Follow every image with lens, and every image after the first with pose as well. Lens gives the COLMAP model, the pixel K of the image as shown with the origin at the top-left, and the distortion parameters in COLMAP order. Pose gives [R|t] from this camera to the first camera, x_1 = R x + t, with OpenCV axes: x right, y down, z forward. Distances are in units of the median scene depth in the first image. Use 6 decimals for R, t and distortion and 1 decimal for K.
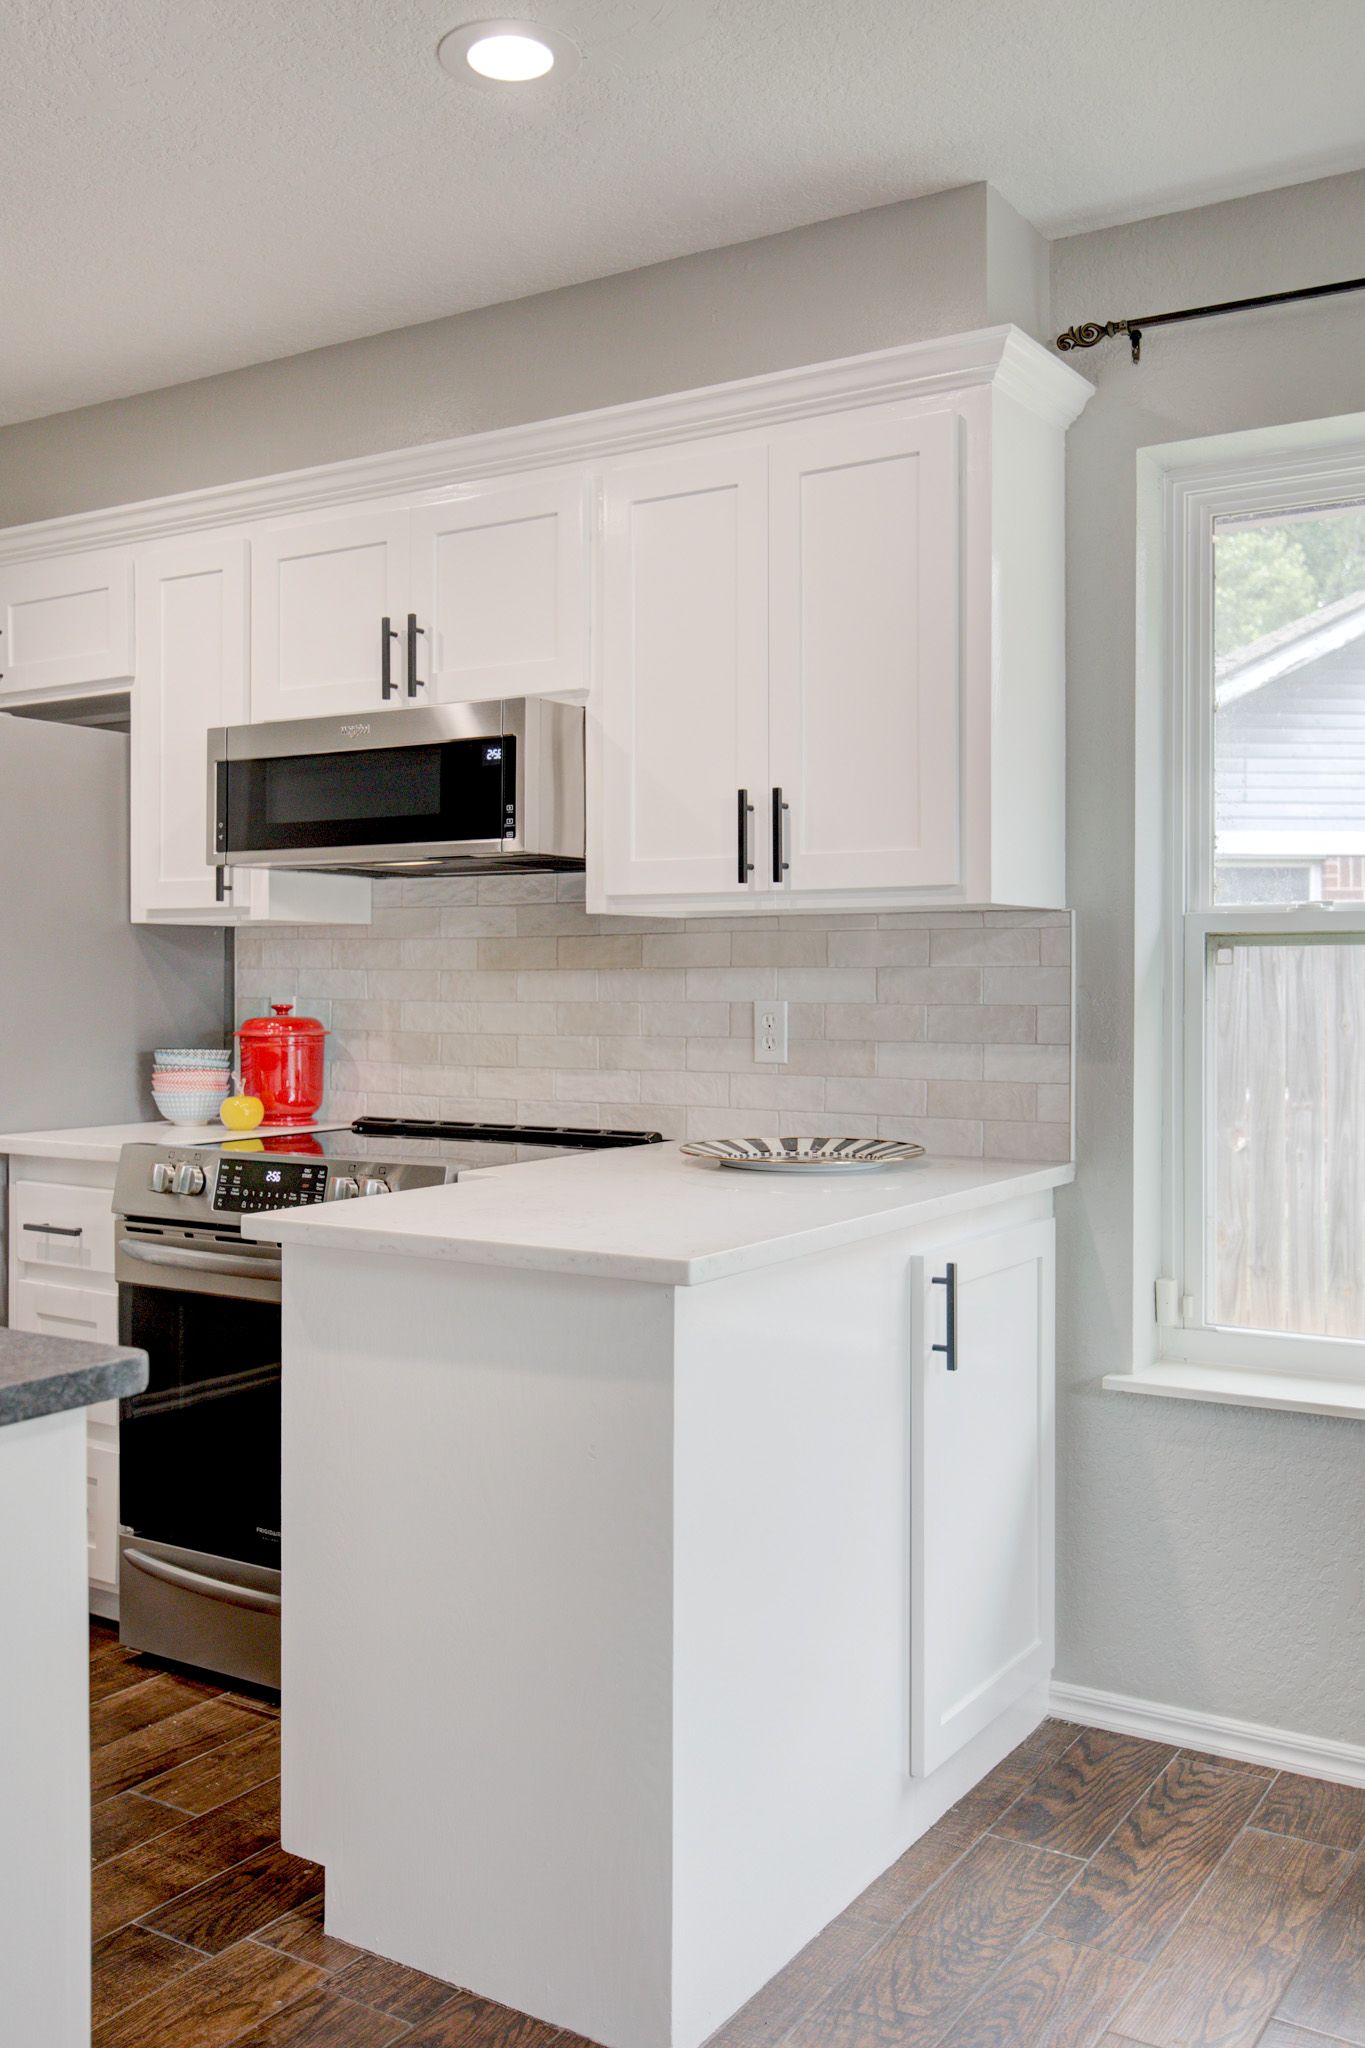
lens RADIAL K [[1816.6, 0, 685.8], [0, 1816.6, 975.2], [0, 0, 1]] dist [0.006792, -0.001529]
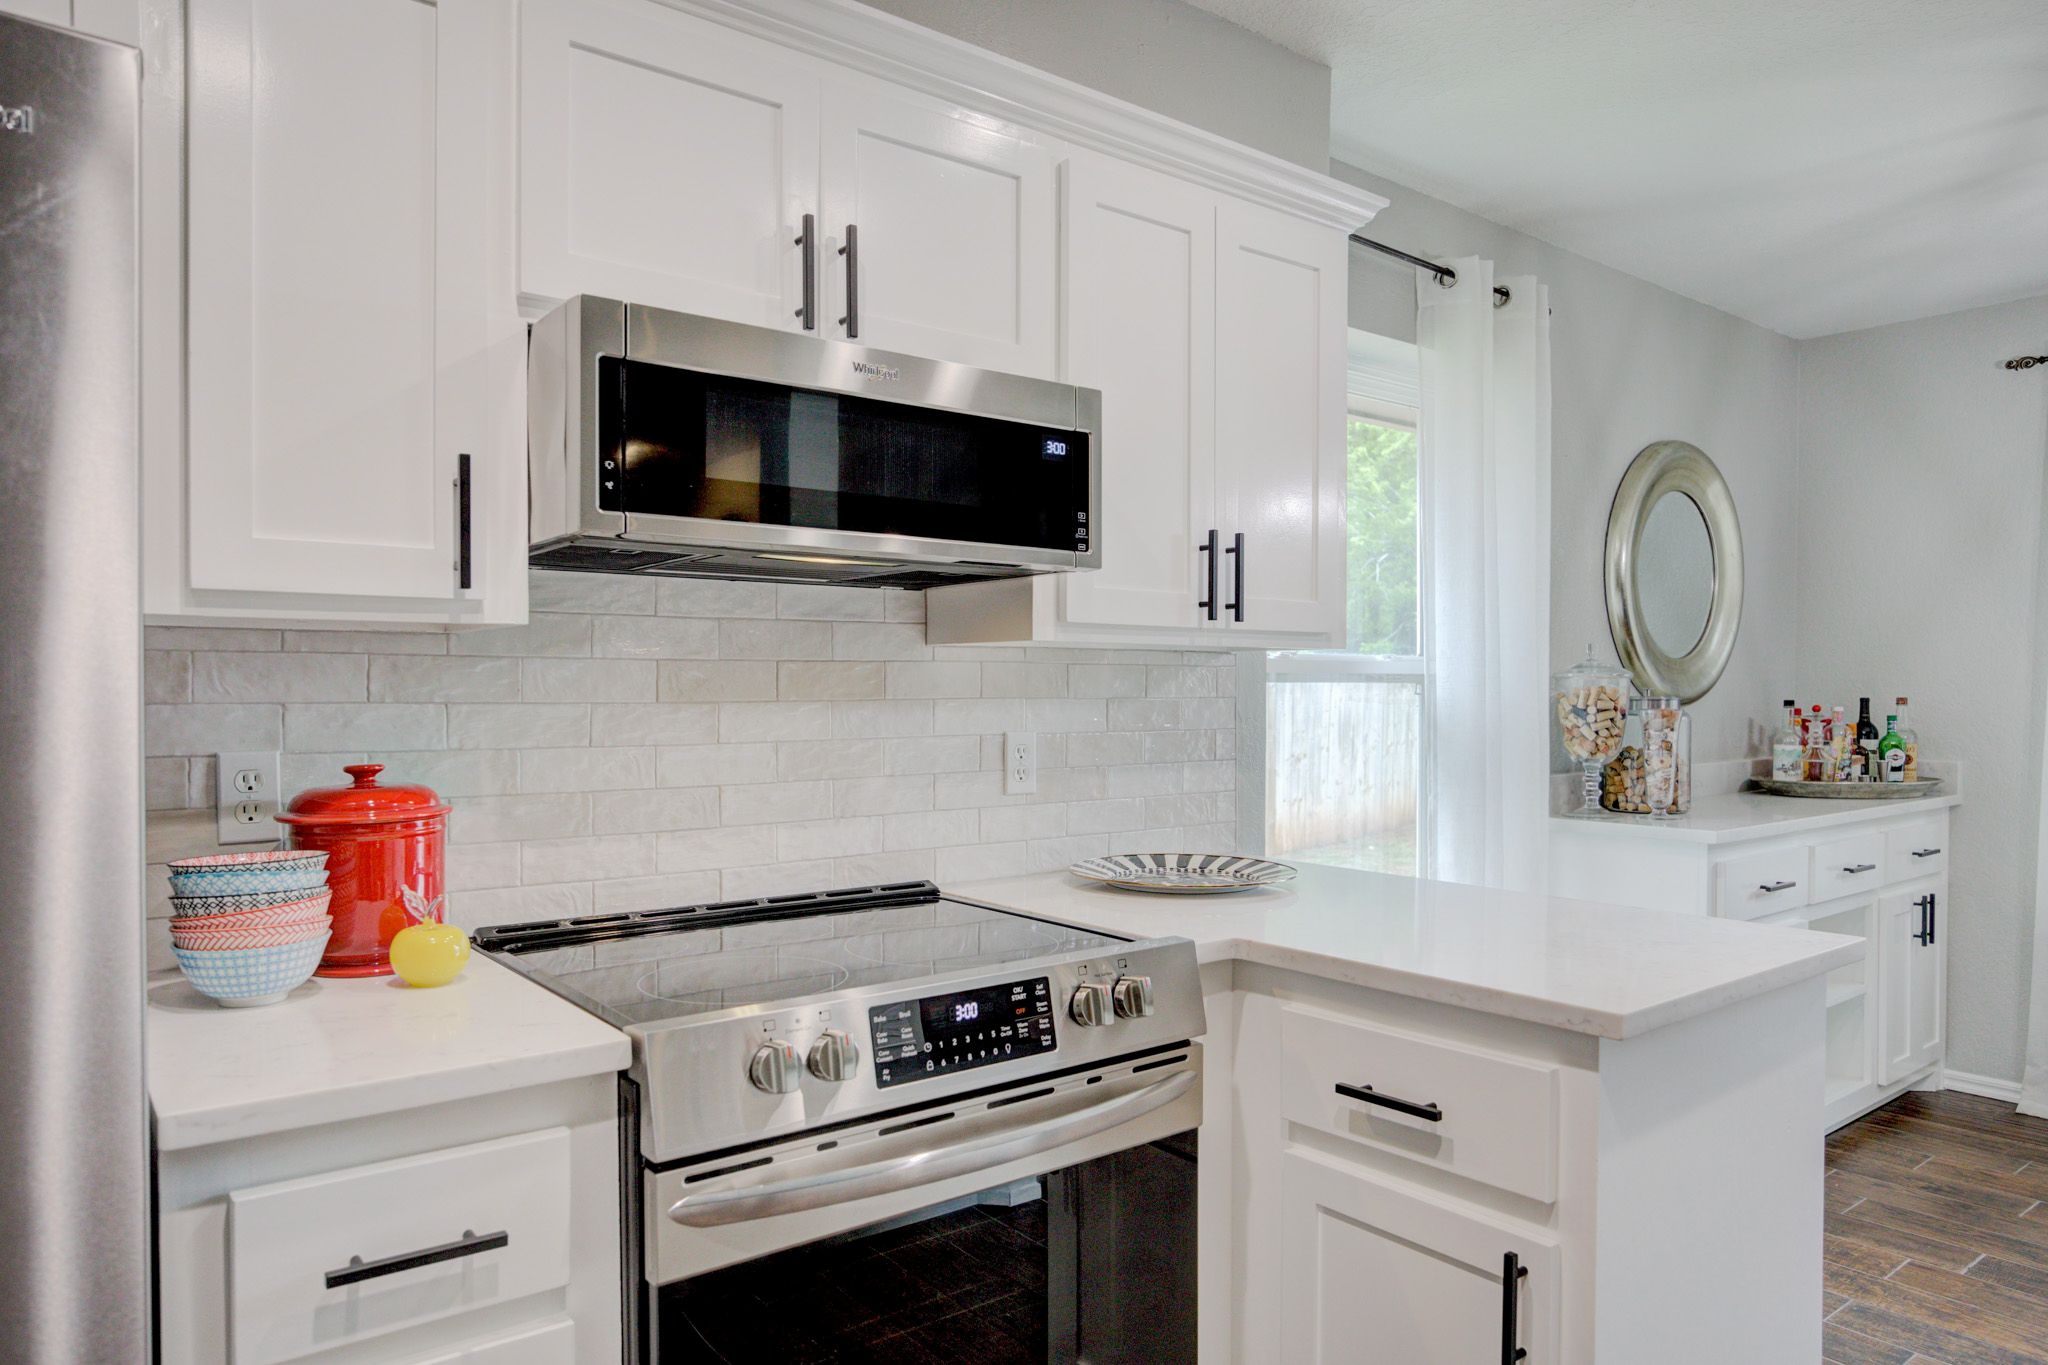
lens RADIAL K [[1314.8, 0, 1030.3], [0, 1314.8, 703.8], [0, 0, 1]] dist [-0.003128, -0.000366]
pose [[0.339201, -0.012746, 0.940628, -0.664872], [-0.001900, 0.999897, 0.014234, -0.012280], [-0.940712, -0.006615, 0.339142, 0.786405]]
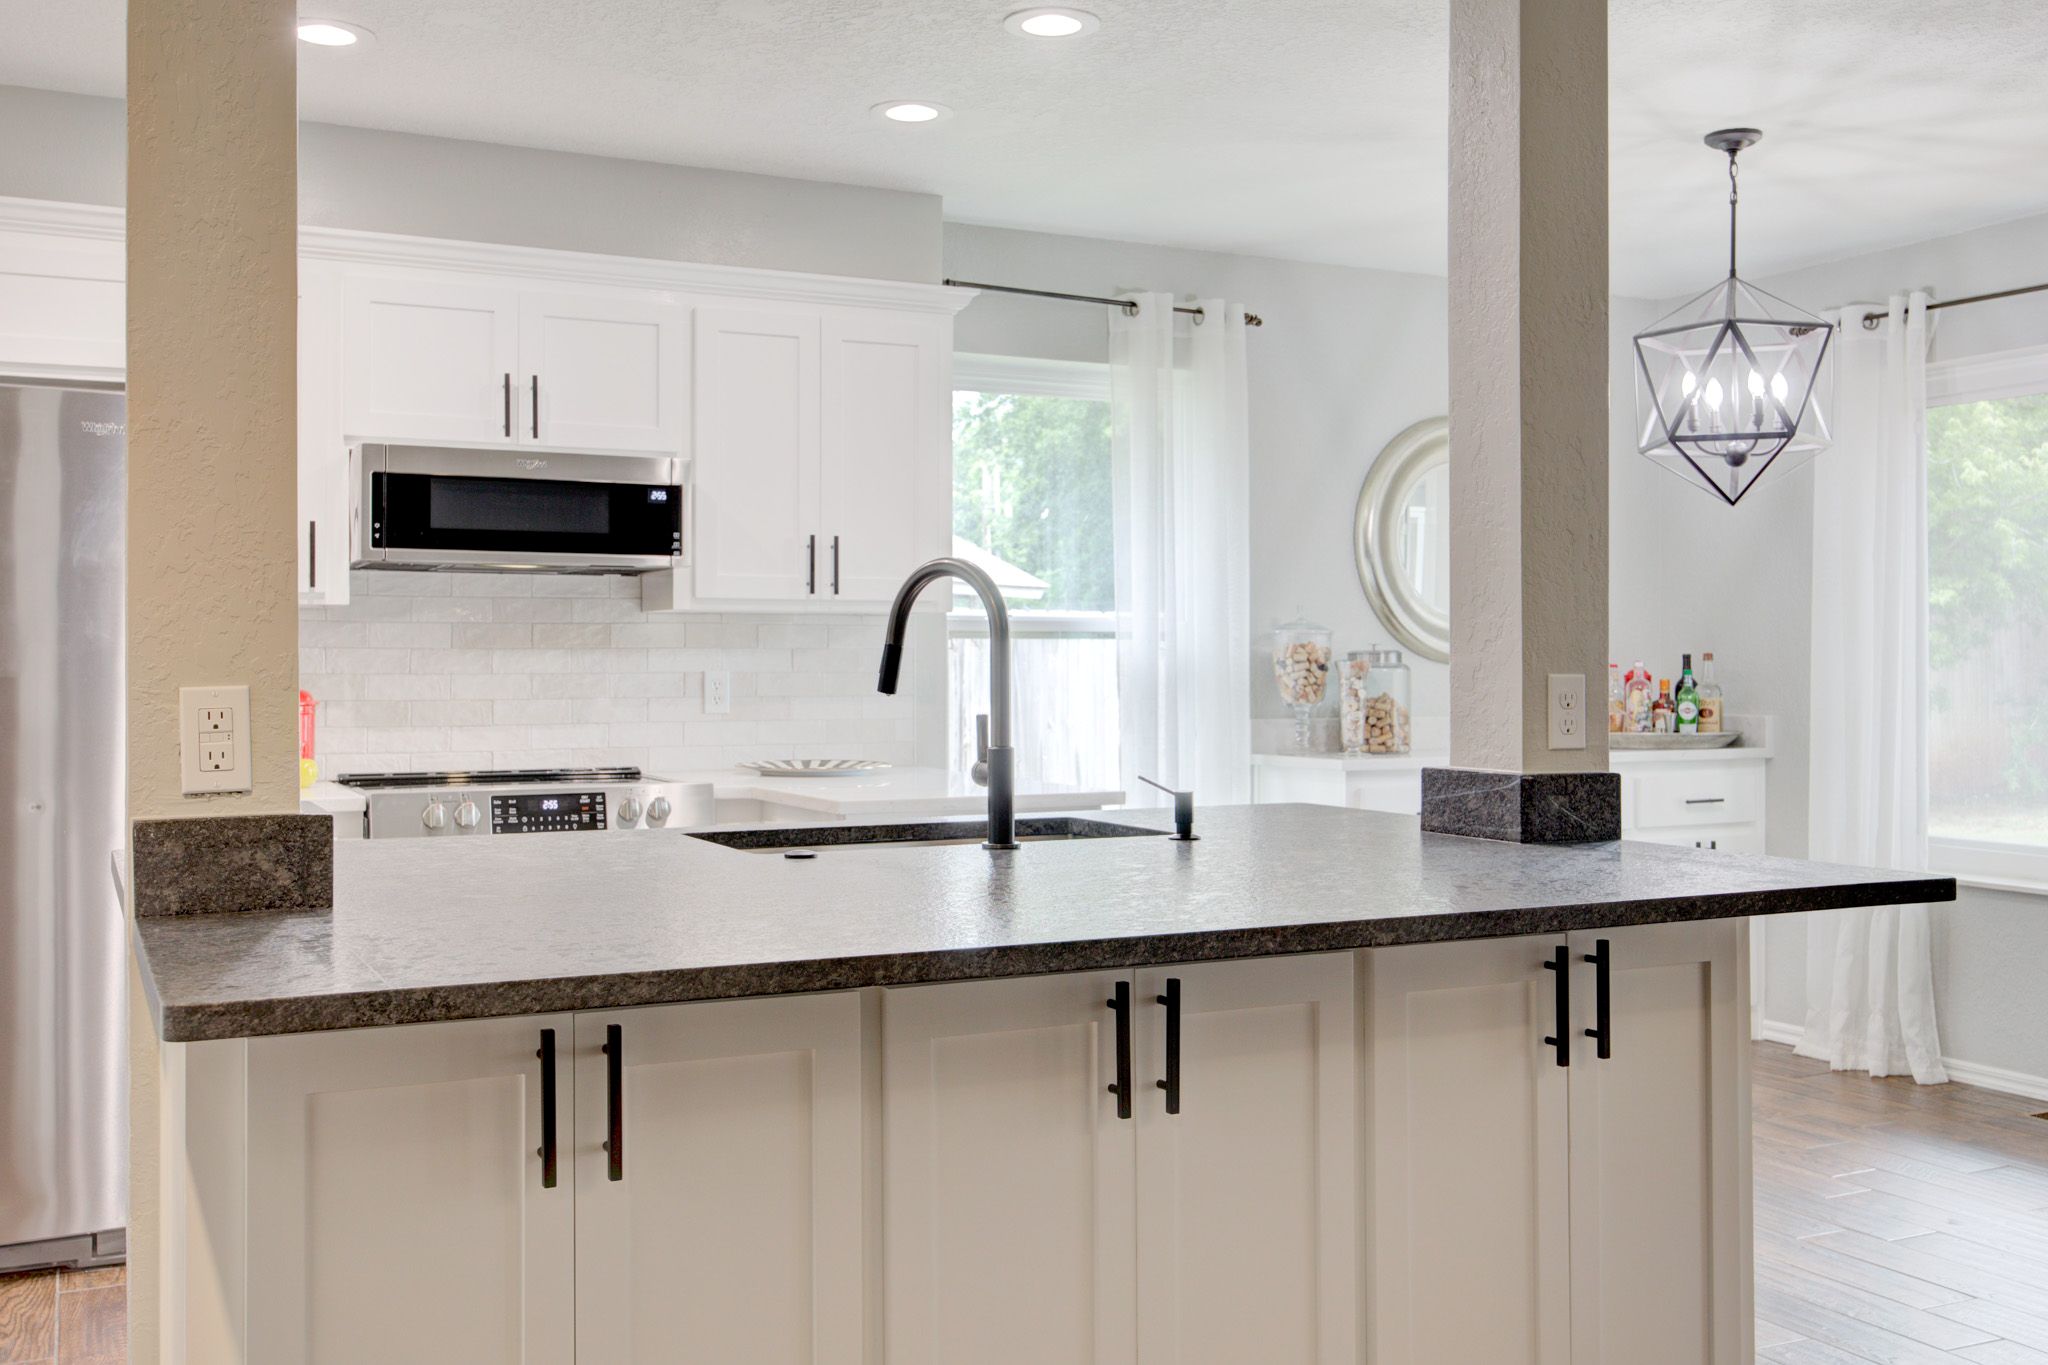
lens RADIAL K [[1937.7, 0, 1020.9], [0, 1937.7, 634.5], [0, 0, 1]] dist [0.013187, 0.005637]
pose [[0.523321, 0.012151, 0.852049, -1.211256], [0.000044, 0.999898, -0.014286, 0.007331], [-0.852136, 0.007513, 0.523267, -0.025587]]
